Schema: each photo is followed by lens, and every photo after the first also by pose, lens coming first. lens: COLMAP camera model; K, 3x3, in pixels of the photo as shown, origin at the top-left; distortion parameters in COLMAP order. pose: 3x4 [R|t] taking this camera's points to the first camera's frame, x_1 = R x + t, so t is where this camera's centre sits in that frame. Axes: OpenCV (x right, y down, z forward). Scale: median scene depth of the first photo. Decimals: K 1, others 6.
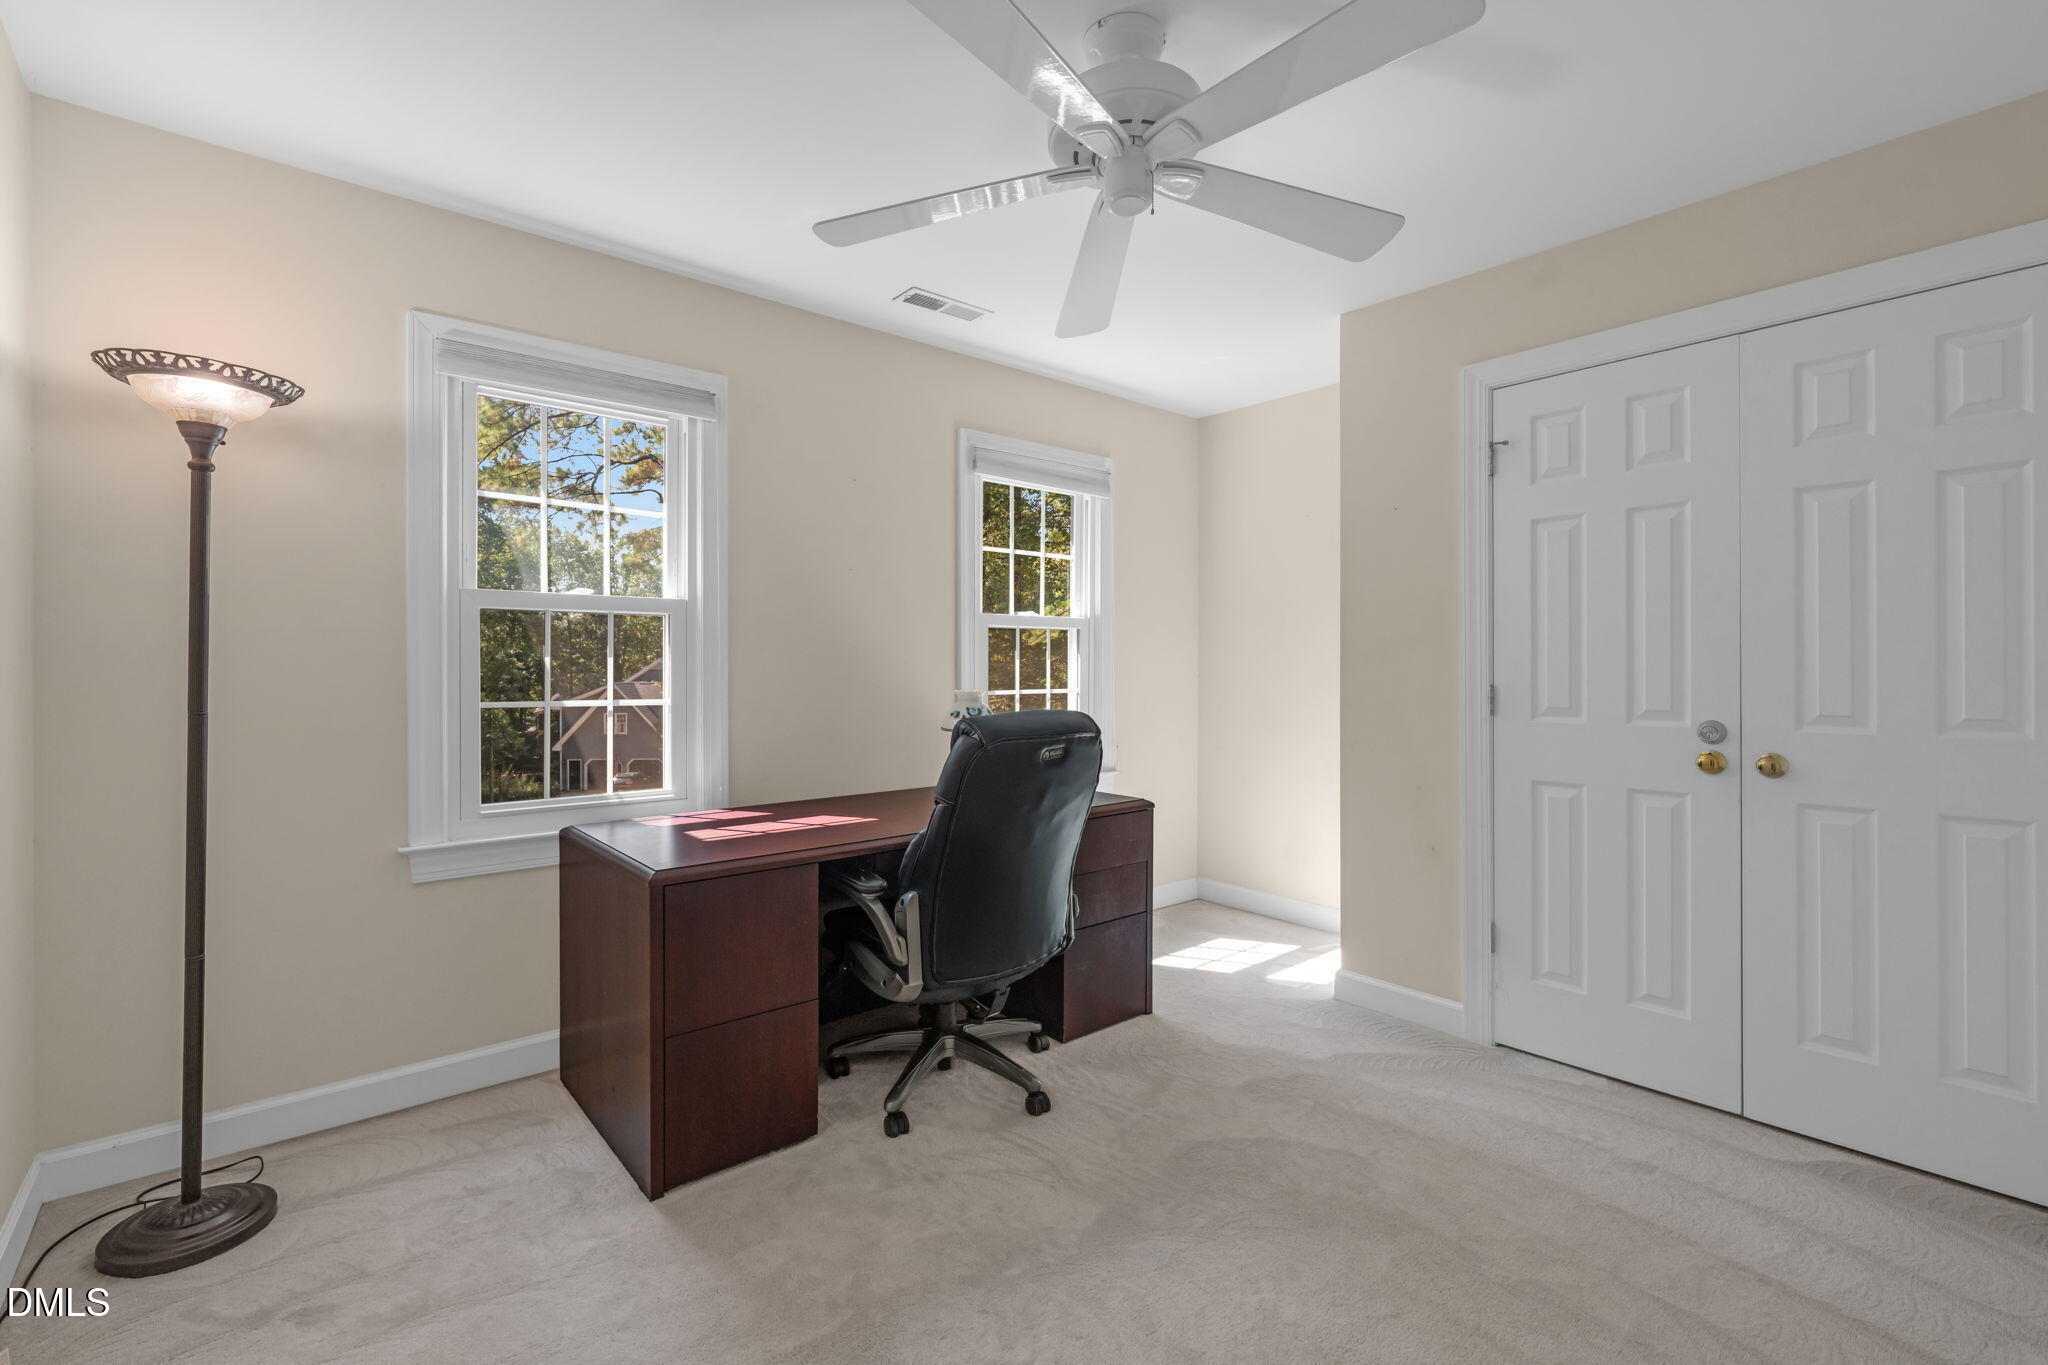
lens RADIAL K [[900.5, 0, 1023.6], [0, 900.5, 671.2], [0, 0, 1]] dist [-0.011247, -0.000782]
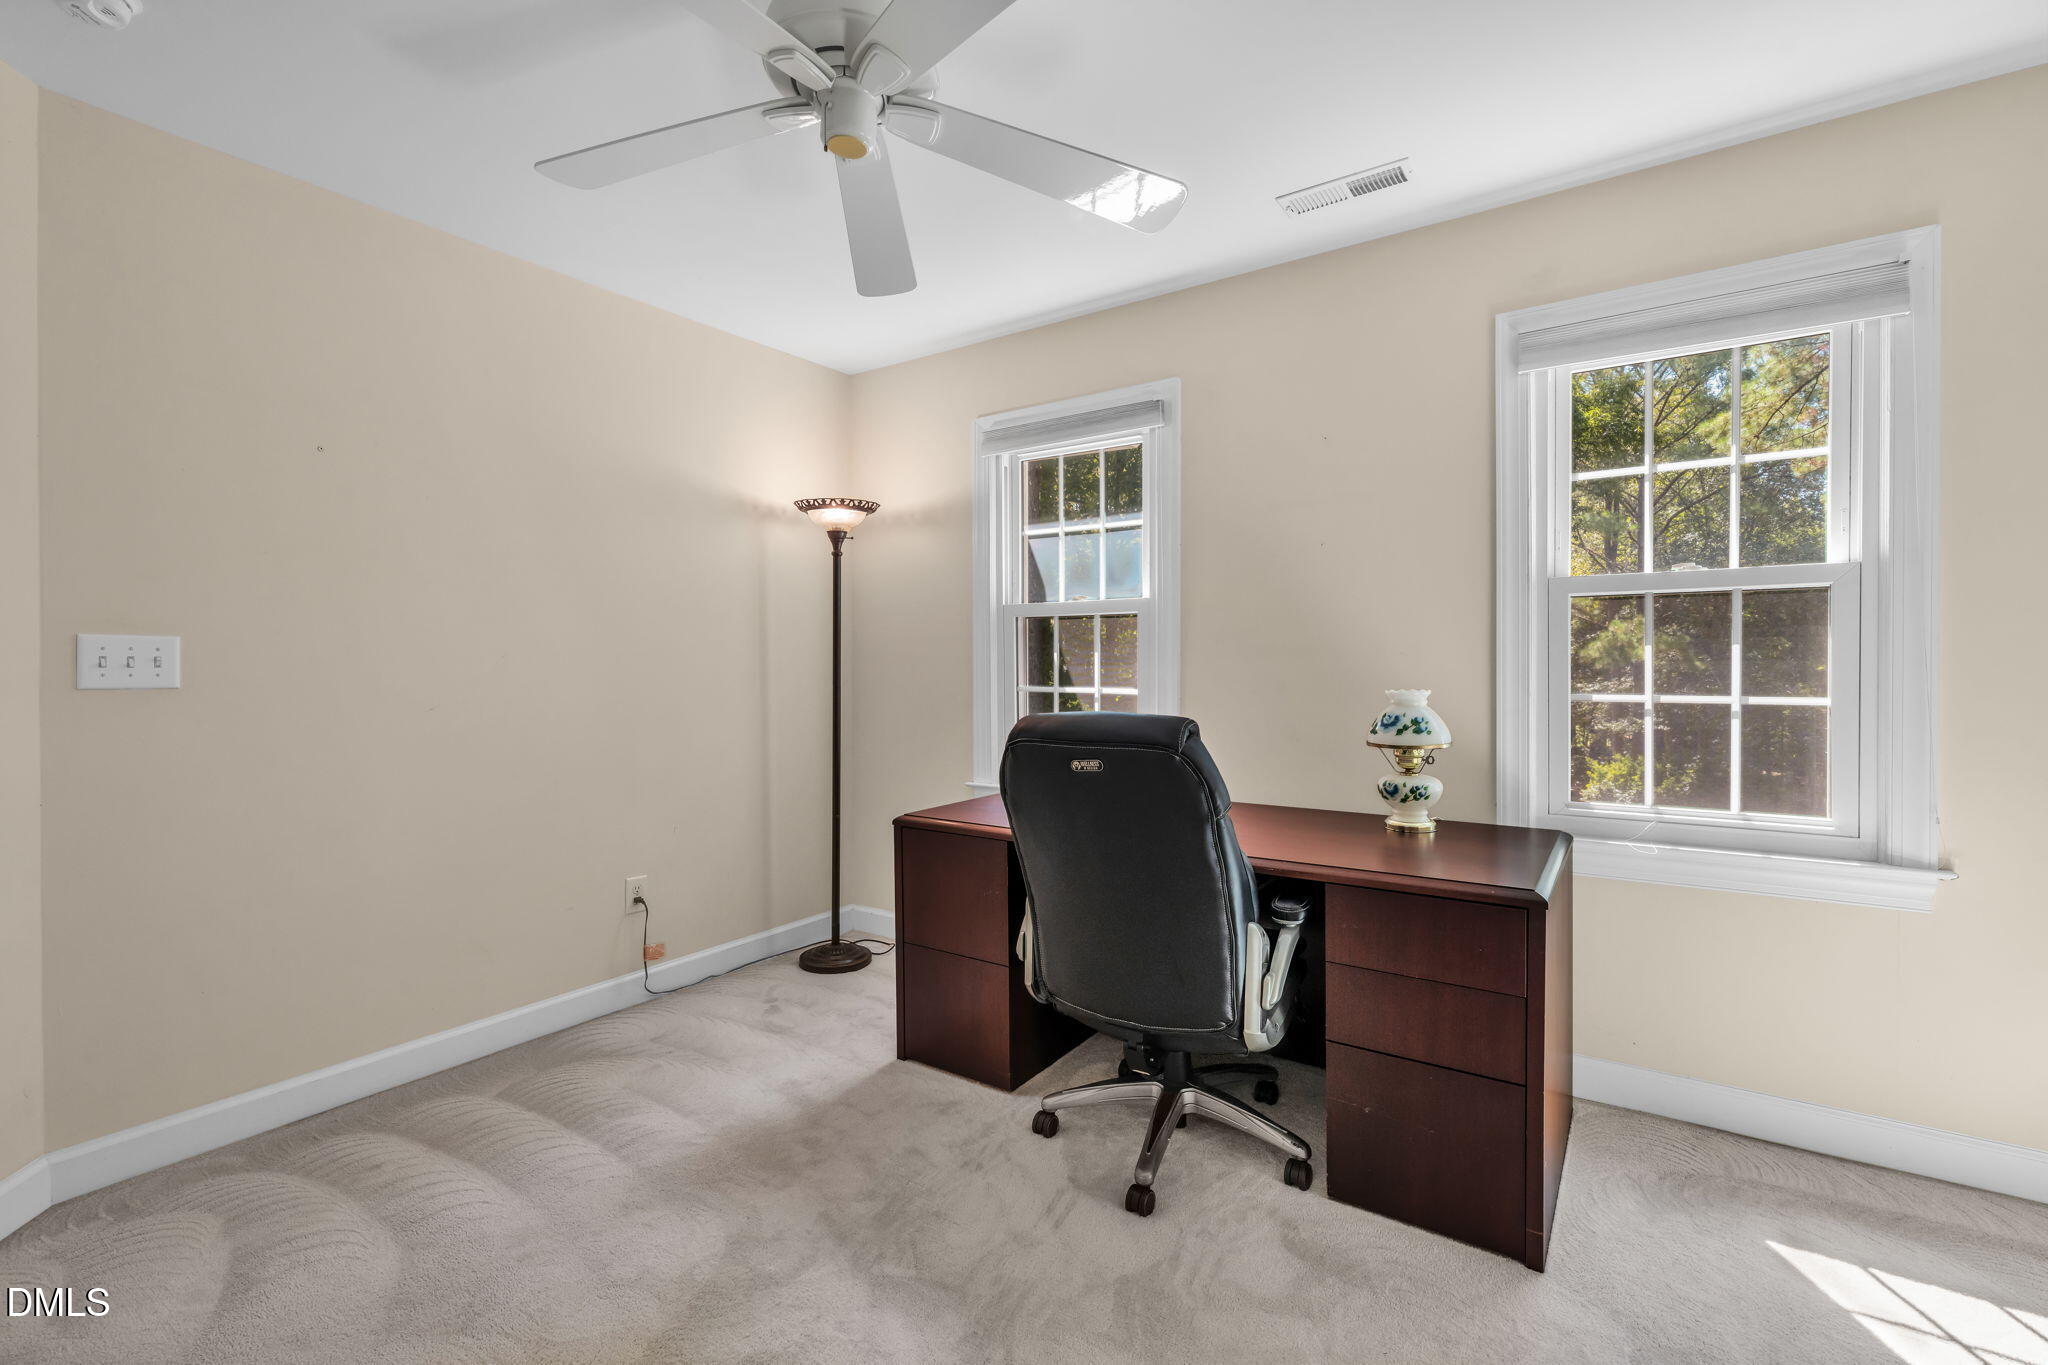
lens RADIAL K [[900.5, 0, 1020.1], [0, 900.5, 675.6], [0, 0, 1]] dist [-0.011247, -0.000782]
pose [[0.245569, 0.014742, -0.969267, 0.714436], [0.000980, 0.999880, 0.015456, -0.003376], [0.969379, -0.004746, 0.245525, 0.650890]]
